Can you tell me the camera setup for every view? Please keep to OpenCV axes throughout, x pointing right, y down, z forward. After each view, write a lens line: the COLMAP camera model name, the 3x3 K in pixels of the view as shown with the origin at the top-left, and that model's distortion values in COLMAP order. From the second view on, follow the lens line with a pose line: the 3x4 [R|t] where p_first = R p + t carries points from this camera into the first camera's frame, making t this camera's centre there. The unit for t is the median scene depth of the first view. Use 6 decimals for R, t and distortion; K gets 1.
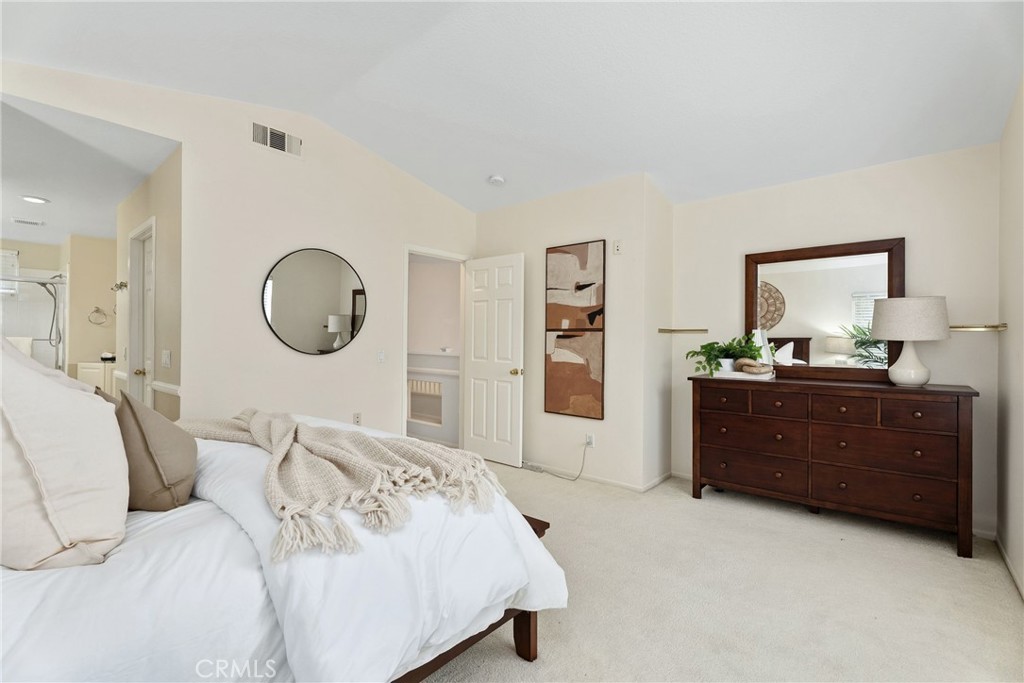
lens RADIAL K [[455.6, 0, 511.0], [0, 455.6, 344.0], [0, 0, 1]] dist [-0.000240, -0.000411]
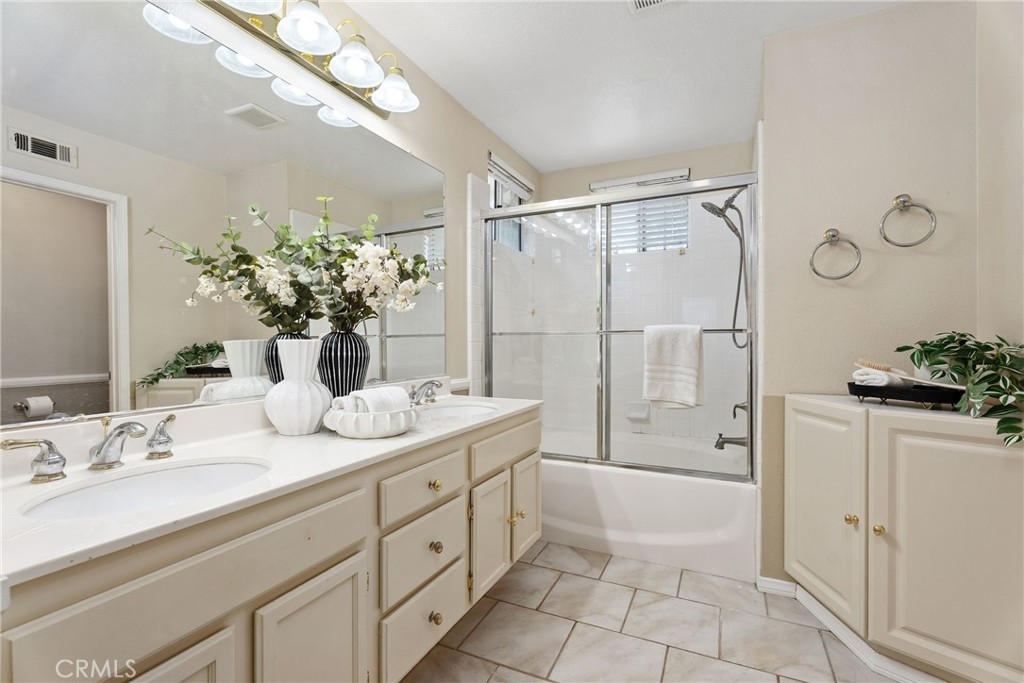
lens RADIAL K [[455.6, 0, 518.4], [0, 455.6, 347.5], [0, 0, 1]] dist [-0.000240, -0.000411]
pose [[0.277493, -0.004376, -0.960718, -0.659092], [0.003301, 0.999988, -0.003601, 0.006339], [0.960722, -0.002172, 0.277504, 0.692738]]
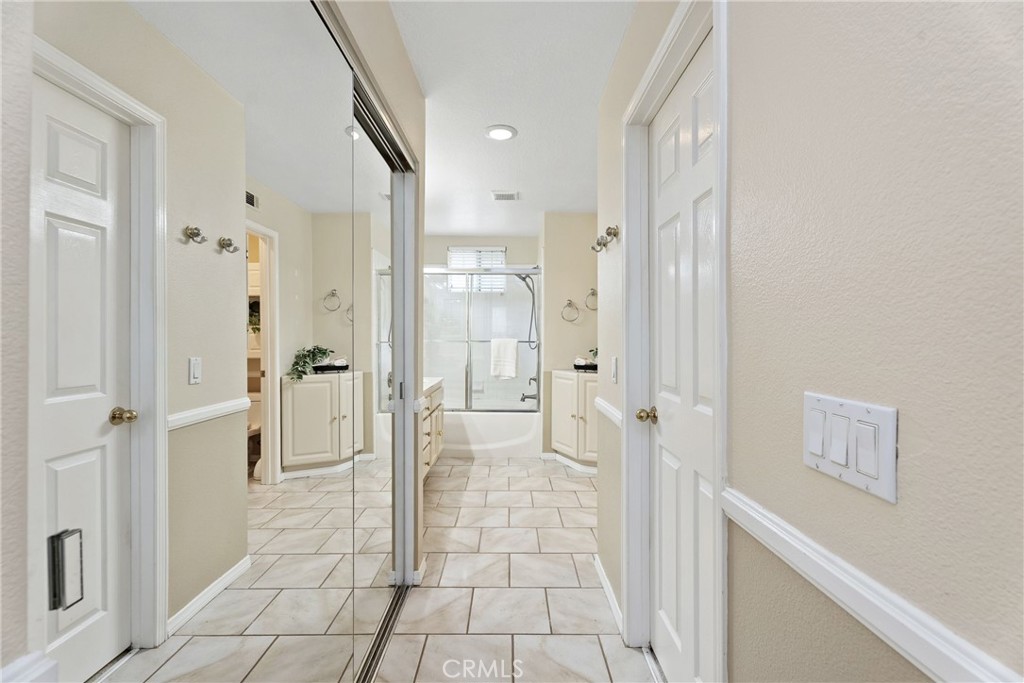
lens RADIAL K [[455.6, 0, 512.1], [0, 455.6, 342.5], [0, 0, 1]] dist [-0.000240, -0.000411]
pose [[0.654333, -0.003483, -0.756199, -0.383686], [0.003945, 0.999992, -0.001192, -0.006459], [0.756197, -0.002203, 0.654341, 0.414782]]
